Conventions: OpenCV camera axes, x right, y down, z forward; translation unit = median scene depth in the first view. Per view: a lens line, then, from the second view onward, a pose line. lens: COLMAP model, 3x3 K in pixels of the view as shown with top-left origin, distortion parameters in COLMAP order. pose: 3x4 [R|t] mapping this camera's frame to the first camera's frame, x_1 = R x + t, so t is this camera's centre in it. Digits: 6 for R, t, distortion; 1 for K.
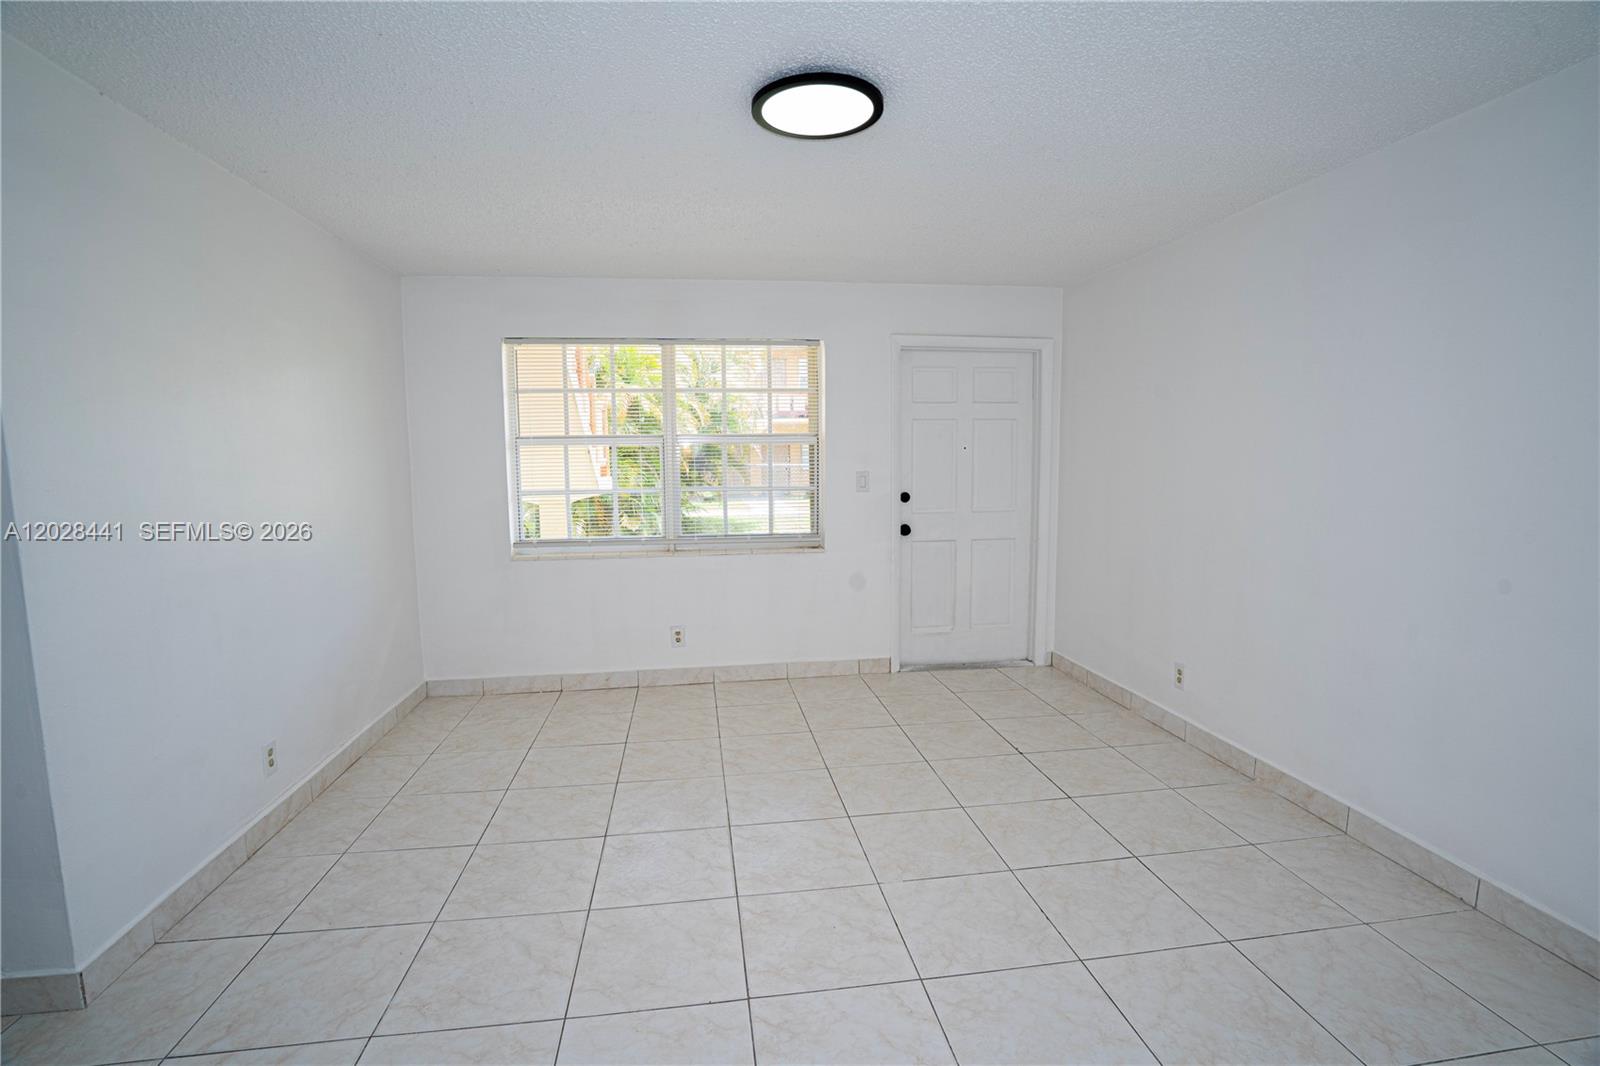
lens RADIAL K [[743.5, 0, 800.0], [0, 743.5, 533.0], [0, 0, 1]] dist [-0.096560, 0.070980]
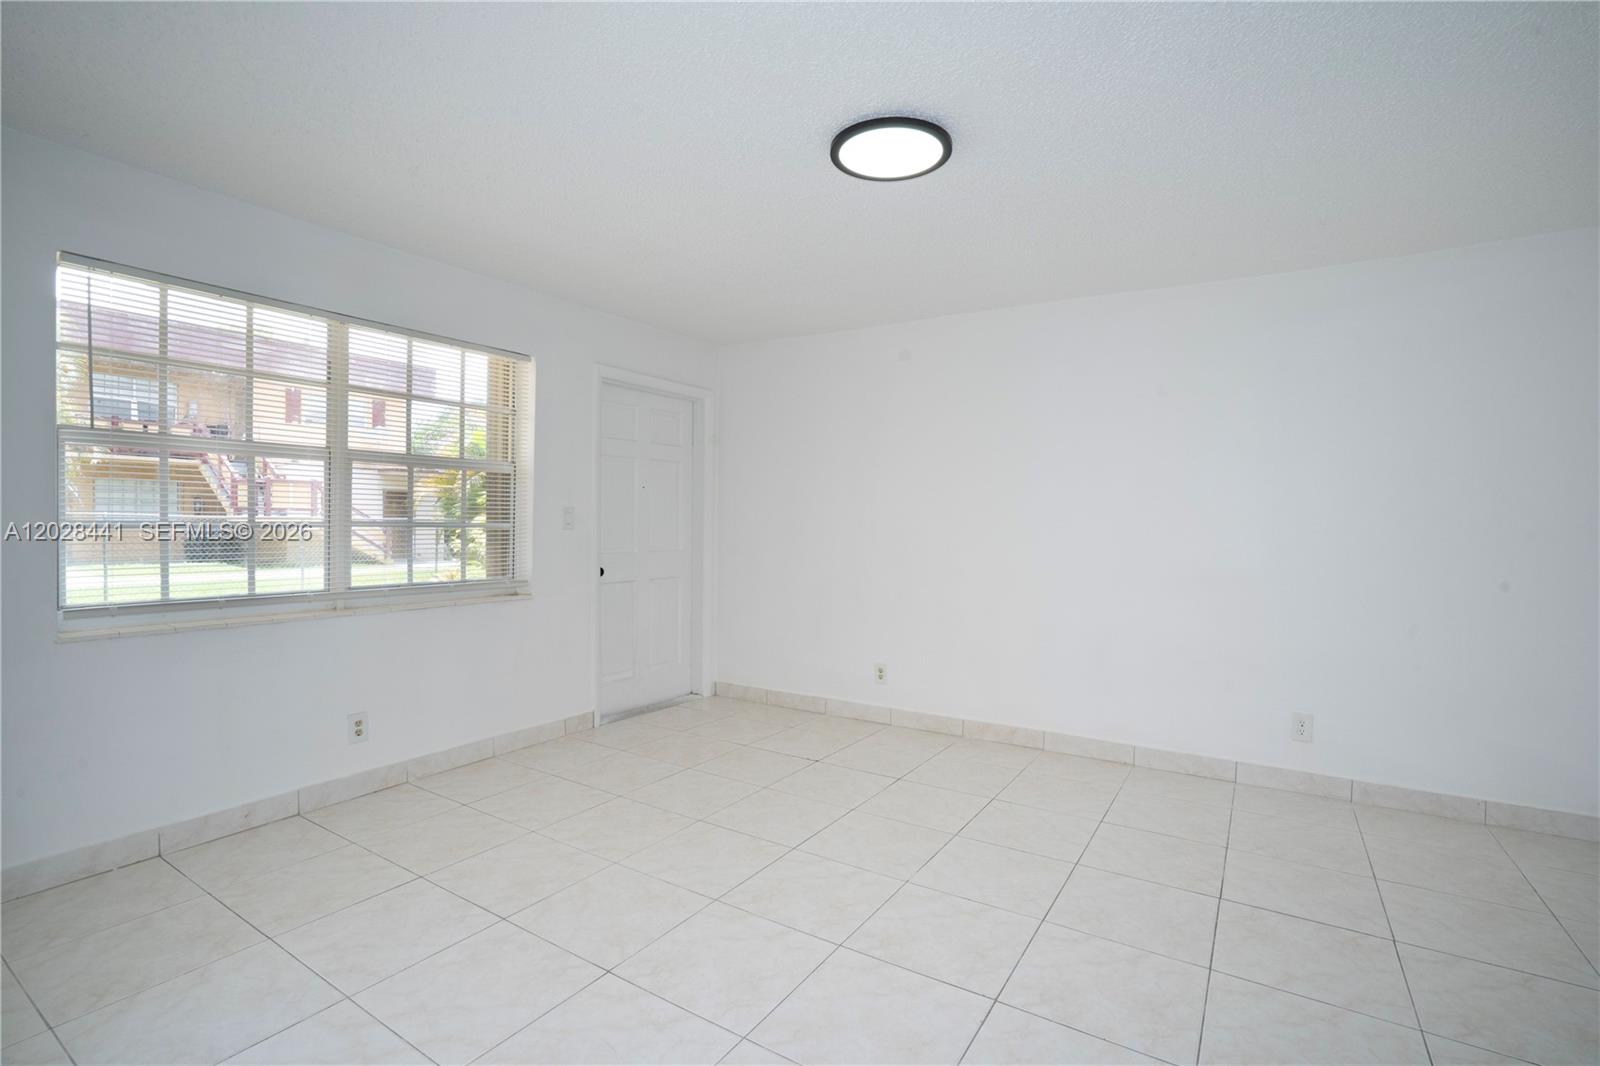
lens RADIAL K [[739.1, 0, 803.2], [0, 739.1, 539.4], [0, 0, 1]] dist [-0.056634, 0.020955]
pose [[0.659627, -0.002123, 0.751590, -0.399068], [0.060038, 0.996949, -0.049876, 0.018460], [-0.749191, 0.078024, 0.657742, 0.199601]]
